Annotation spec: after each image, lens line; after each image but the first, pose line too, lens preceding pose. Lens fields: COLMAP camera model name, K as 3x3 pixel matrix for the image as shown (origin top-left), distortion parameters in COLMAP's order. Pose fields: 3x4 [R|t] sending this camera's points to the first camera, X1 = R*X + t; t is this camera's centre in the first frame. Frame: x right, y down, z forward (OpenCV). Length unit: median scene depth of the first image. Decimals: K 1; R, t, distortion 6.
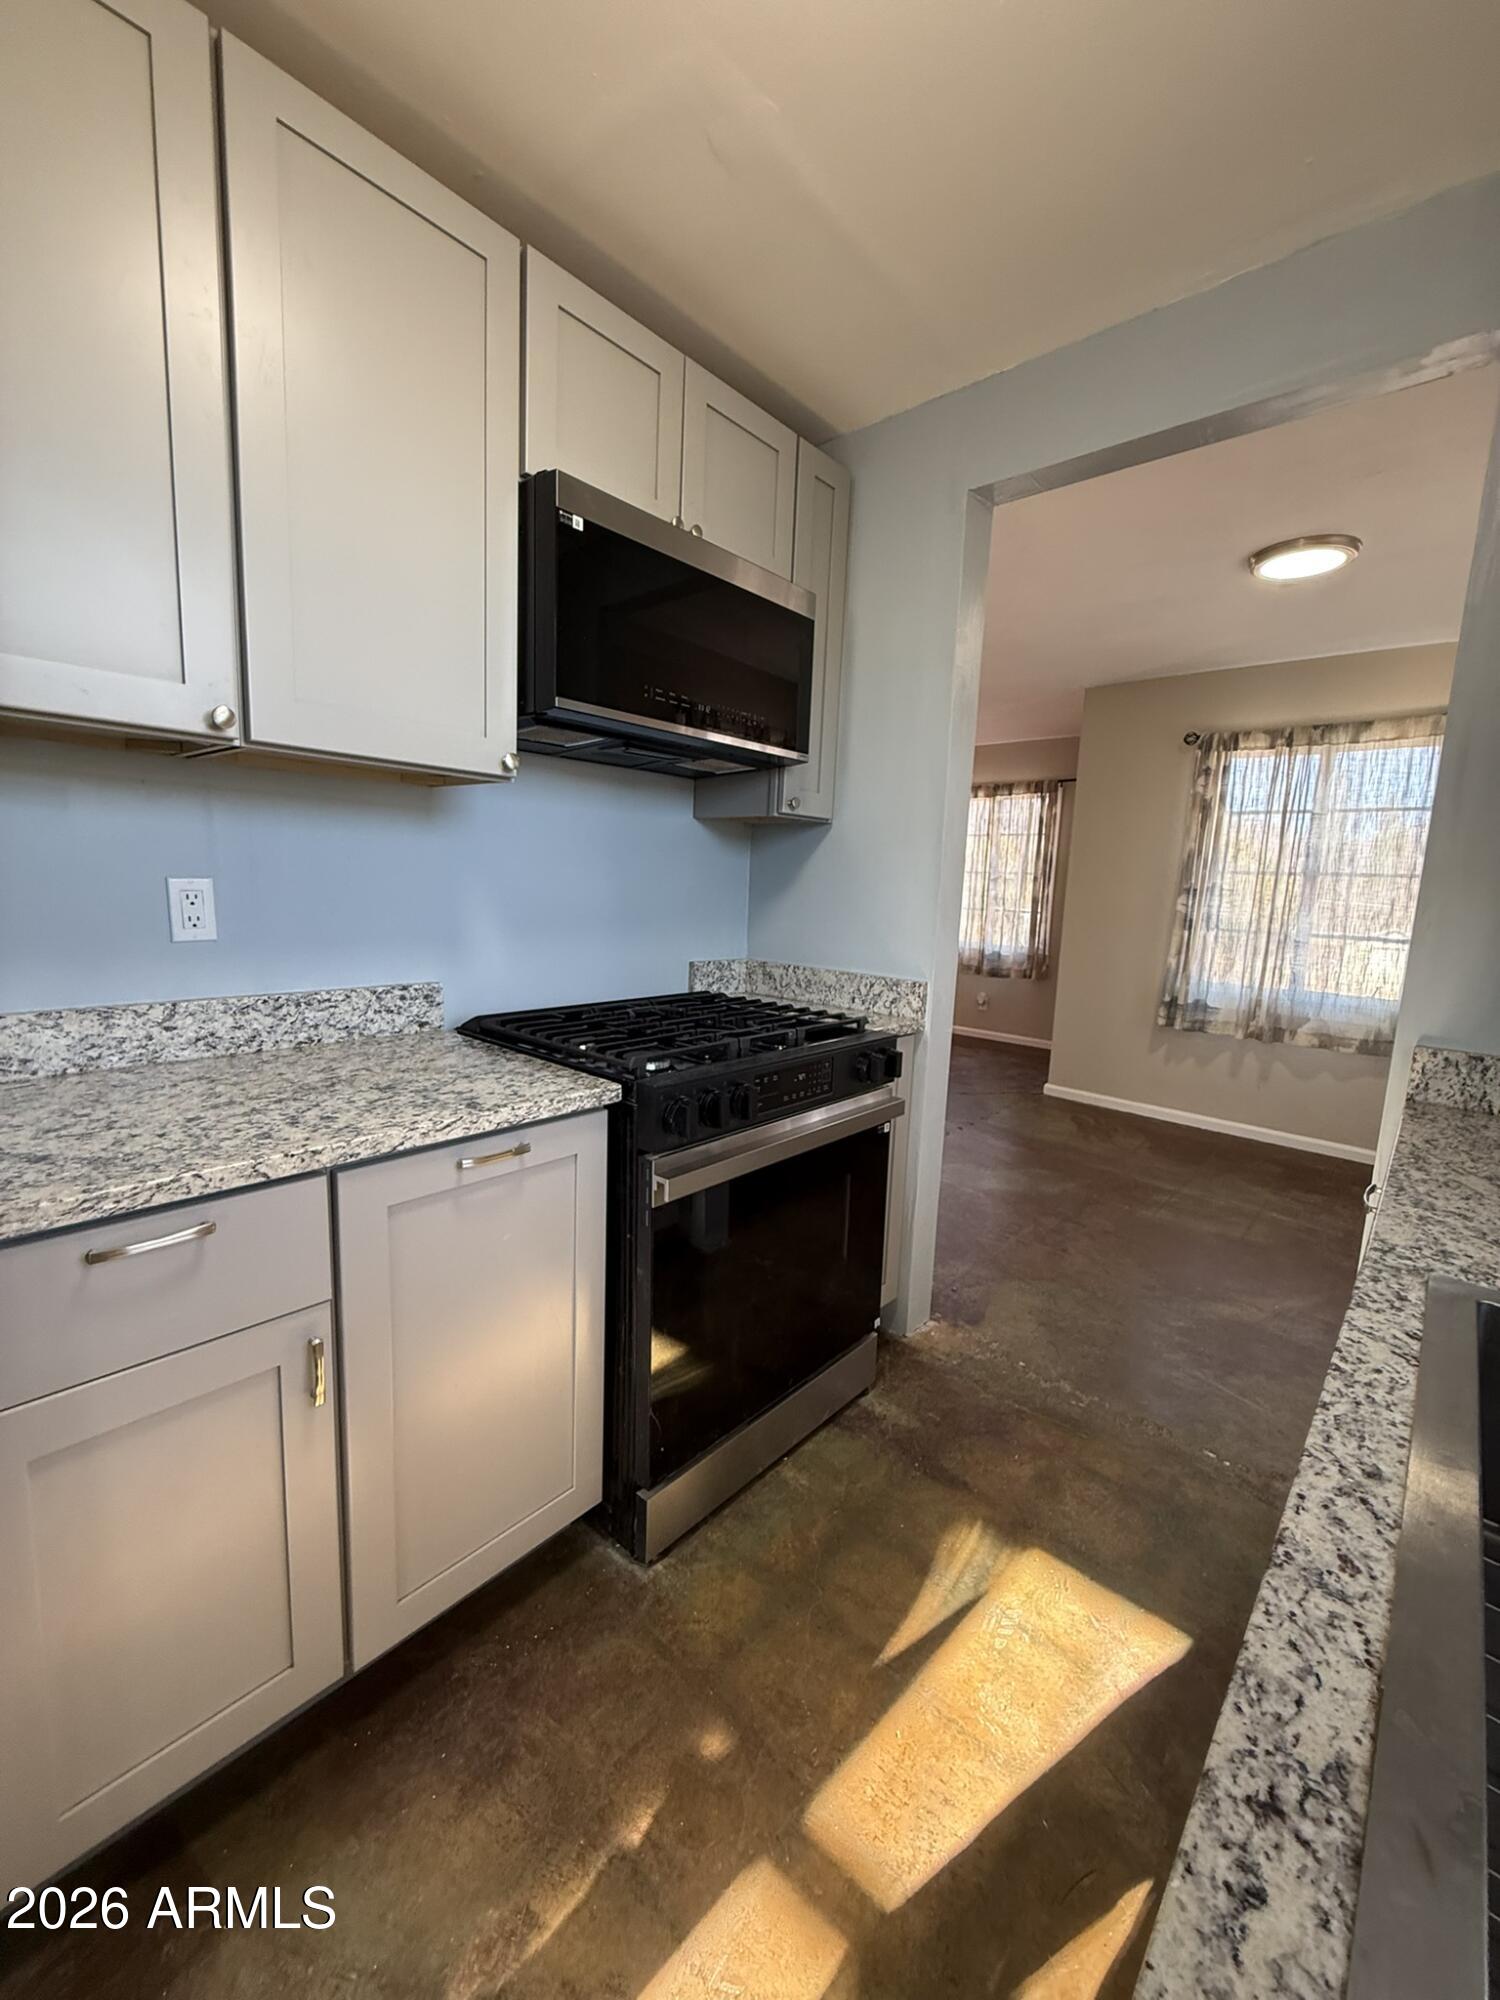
lens RADIAL K [[800.6, 0, 751.9], [0, 800.6, 993.1], [0, 0, 1]] dist [0.001321, -0.000269]
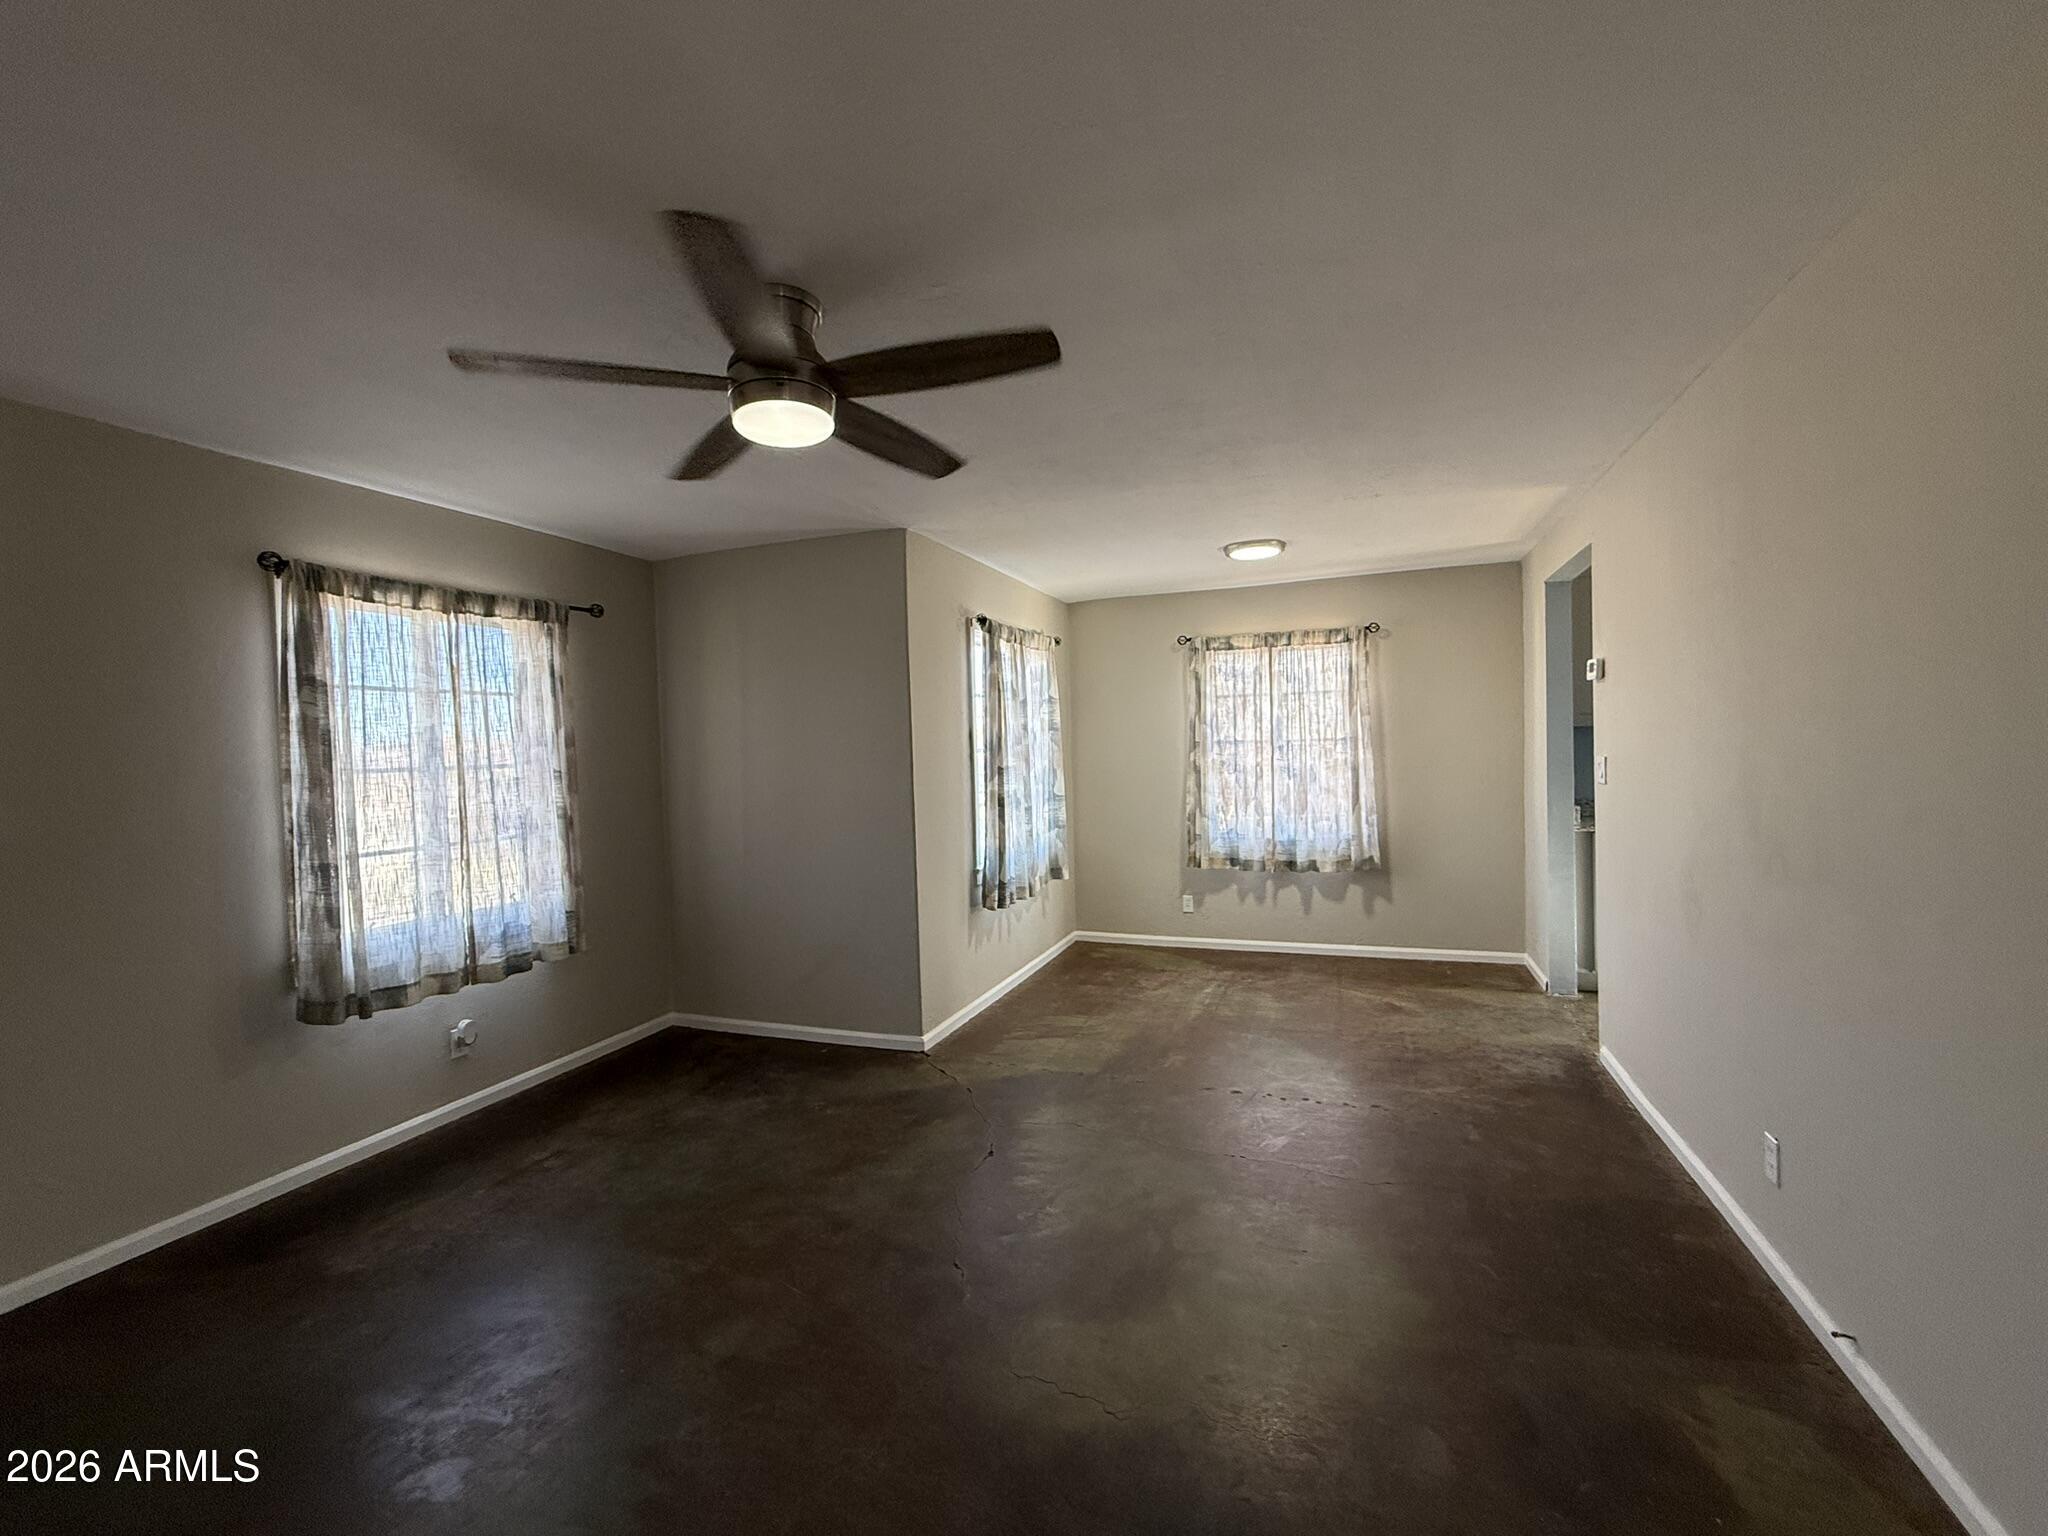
lens RADIAL K [[874.2, 0, 1026.0], [0, 874.2, 769.6], [0, 0, 1]] dist [0.004304, 0.000129]
pose [[-0.362240, -0.051652, 0.930653, -0.516847], [0.149031, 0.982408, 0.112532, -0.262312], [-0.920094, 0.179460, -0.348169, 1.440208]]
